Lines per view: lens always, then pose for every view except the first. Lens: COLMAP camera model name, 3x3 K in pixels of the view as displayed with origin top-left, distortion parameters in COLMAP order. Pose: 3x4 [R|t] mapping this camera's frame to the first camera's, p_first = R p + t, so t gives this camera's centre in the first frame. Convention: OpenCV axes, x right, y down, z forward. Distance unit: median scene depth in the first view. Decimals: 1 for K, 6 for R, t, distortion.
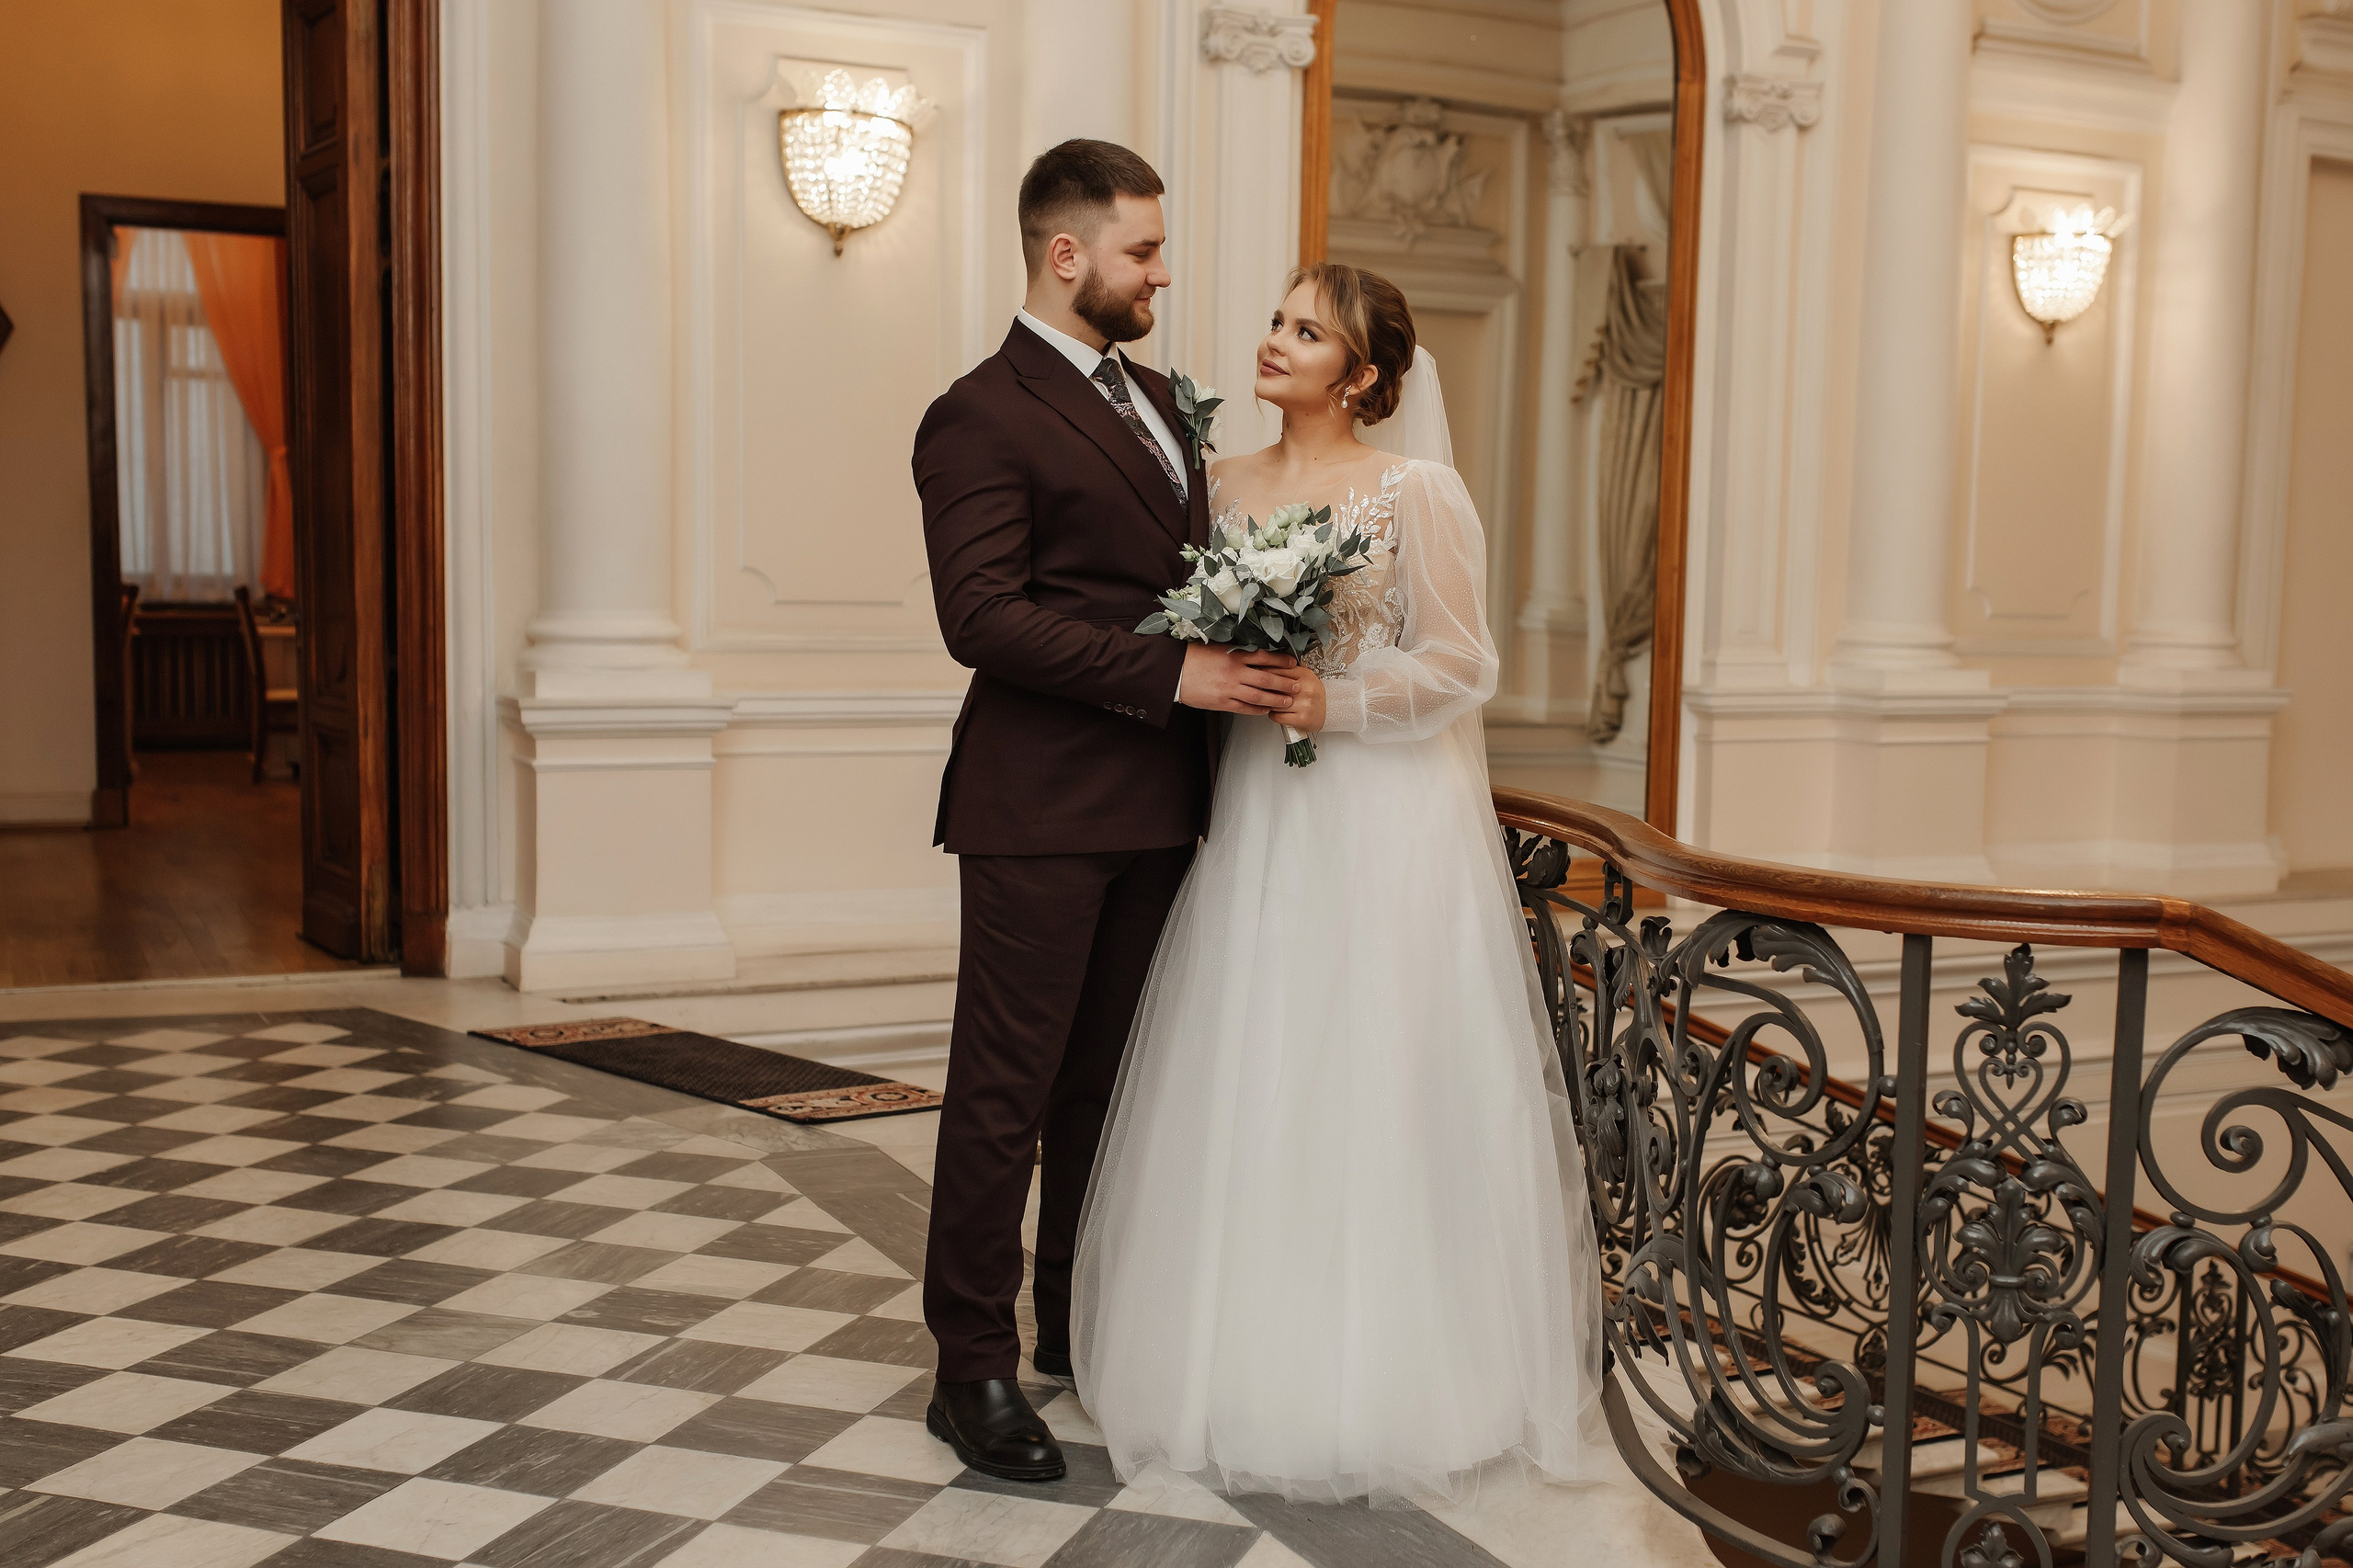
lens RADIAL K [[2525.8, 0, 1234.1], [0, 2525.8, 828.7], [0, 0, 1]] dist [-0.008246, 0.002818]
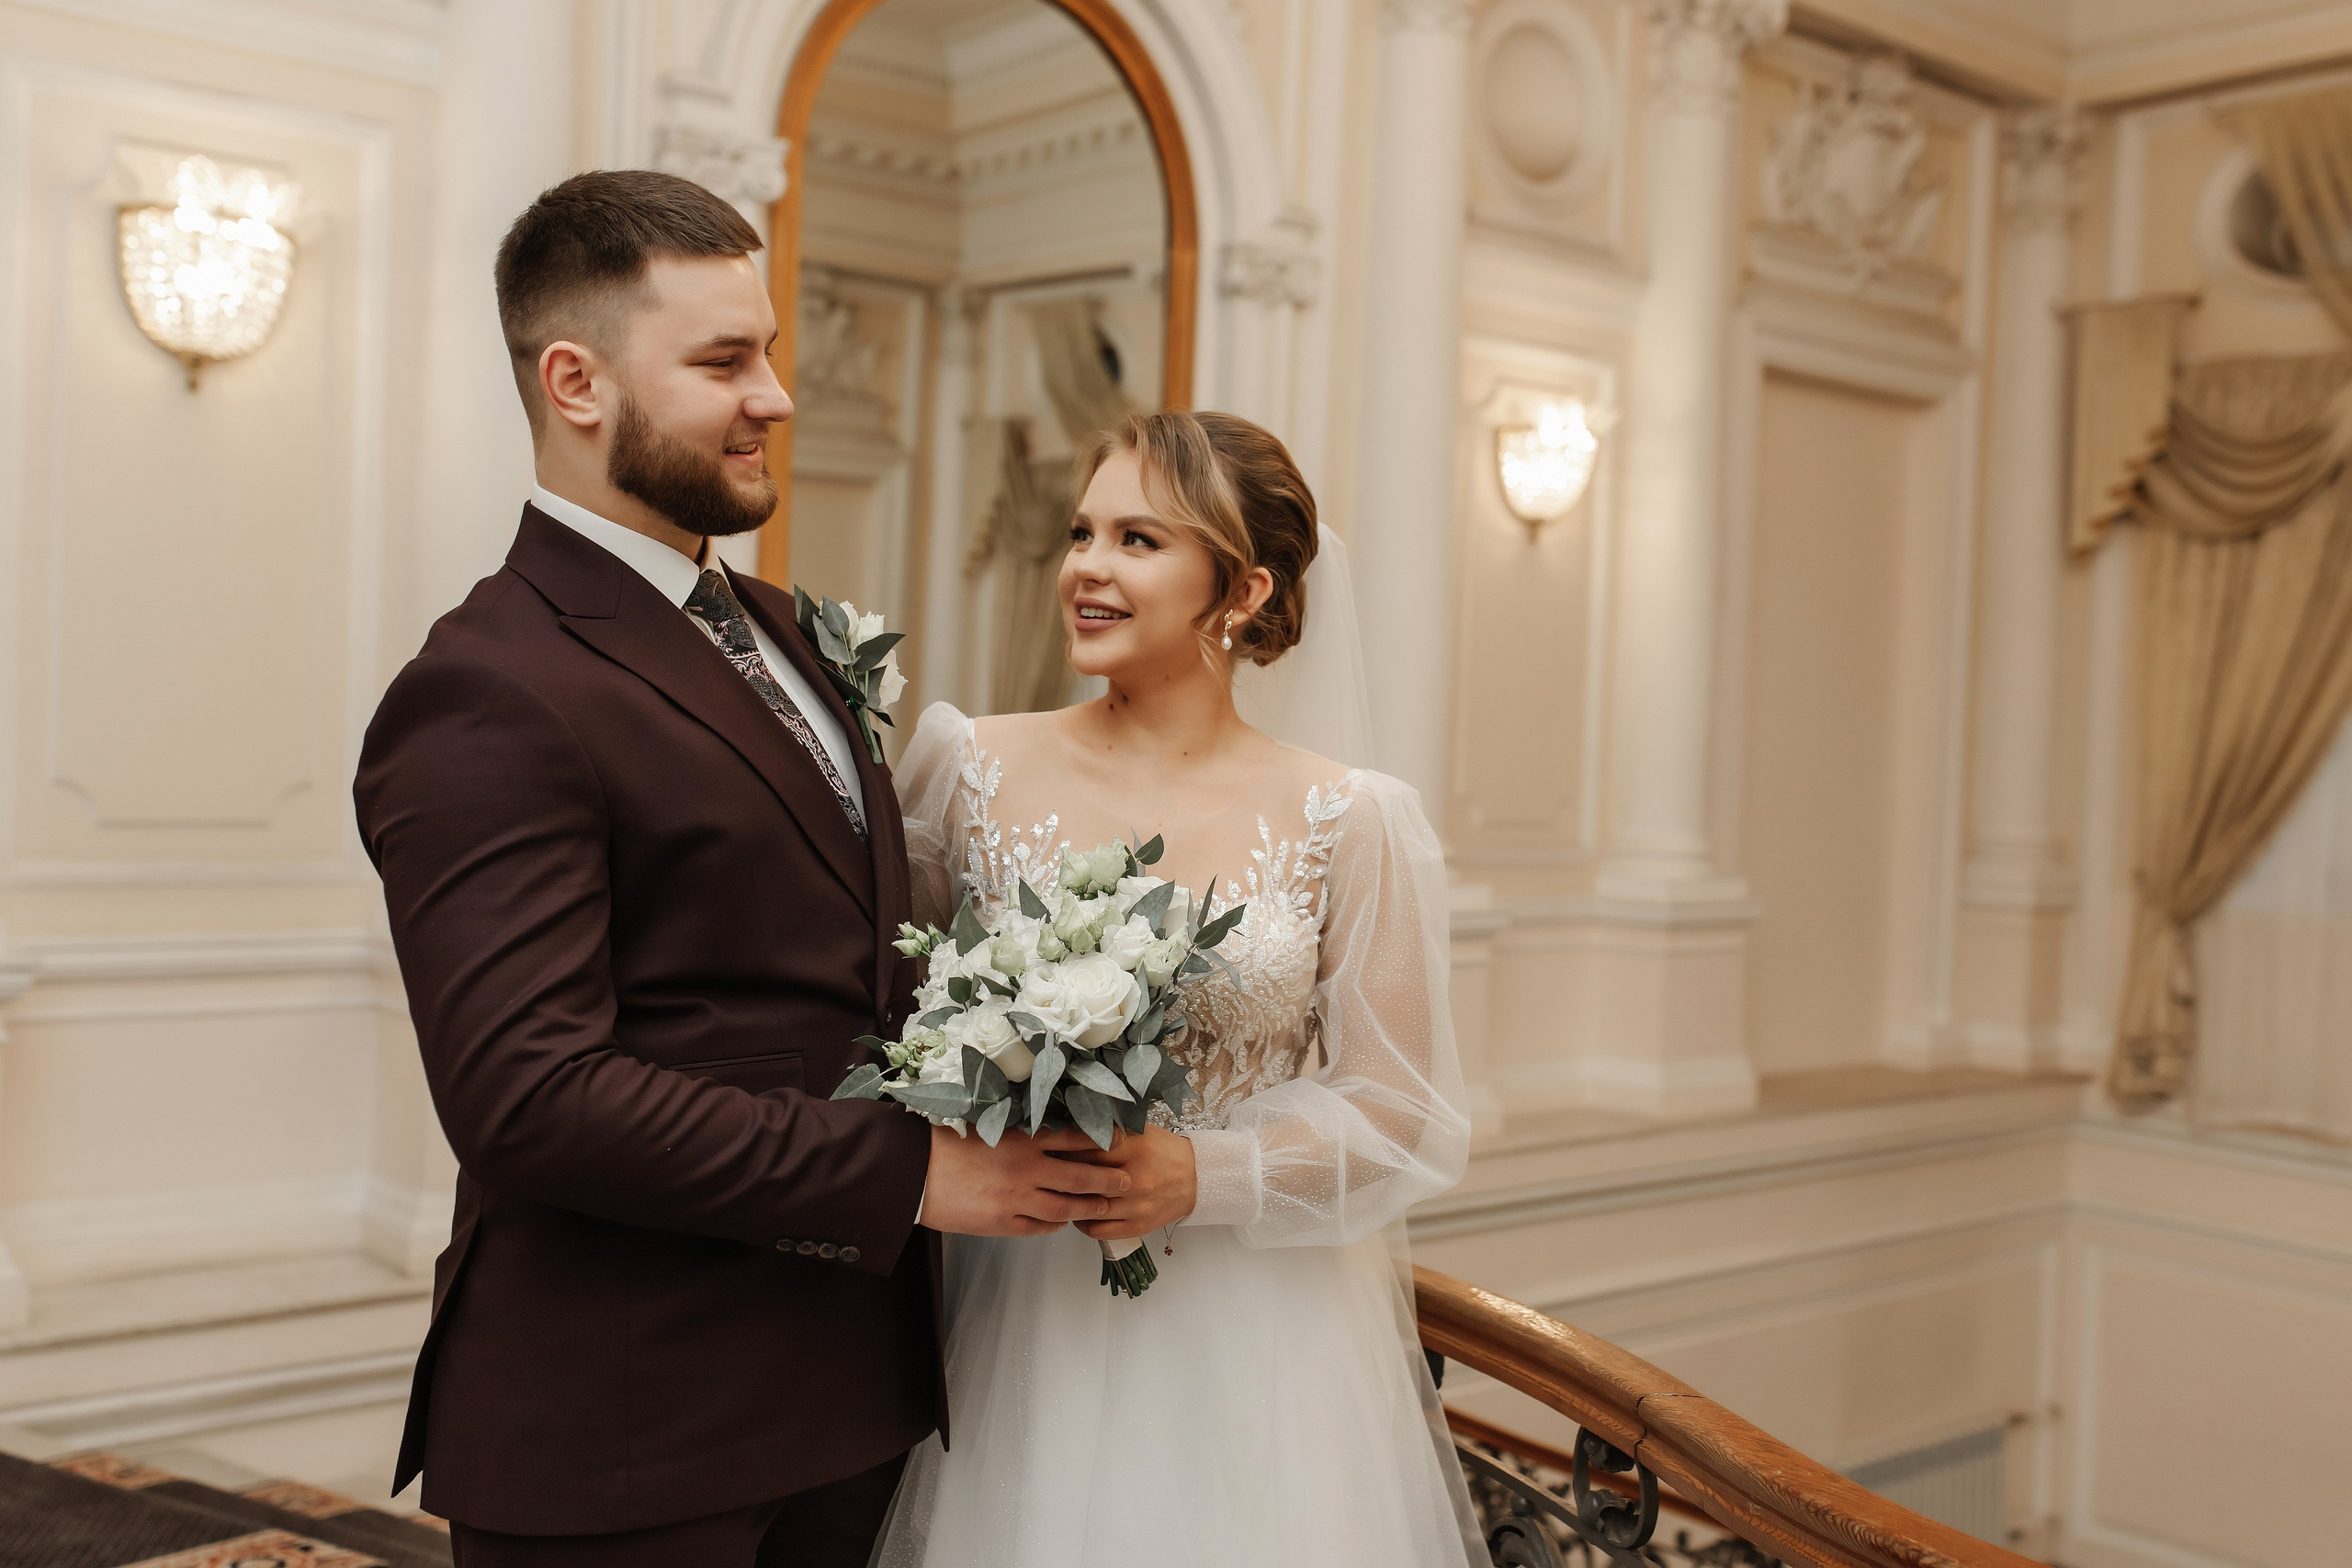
lens RADIAL K [[2393.1, 0, 1176.0], [0, 2393.1, 784.0], [0, 0, 1]] dist [-0.006948, 0.002220]
pose [[0.969693, 0.008369, 0.244183, -0.042776], [0.009849, 0.997262, -0.073289, -0.048947], [-0.244127, 0.073473, 0.966956, 0.224051]]
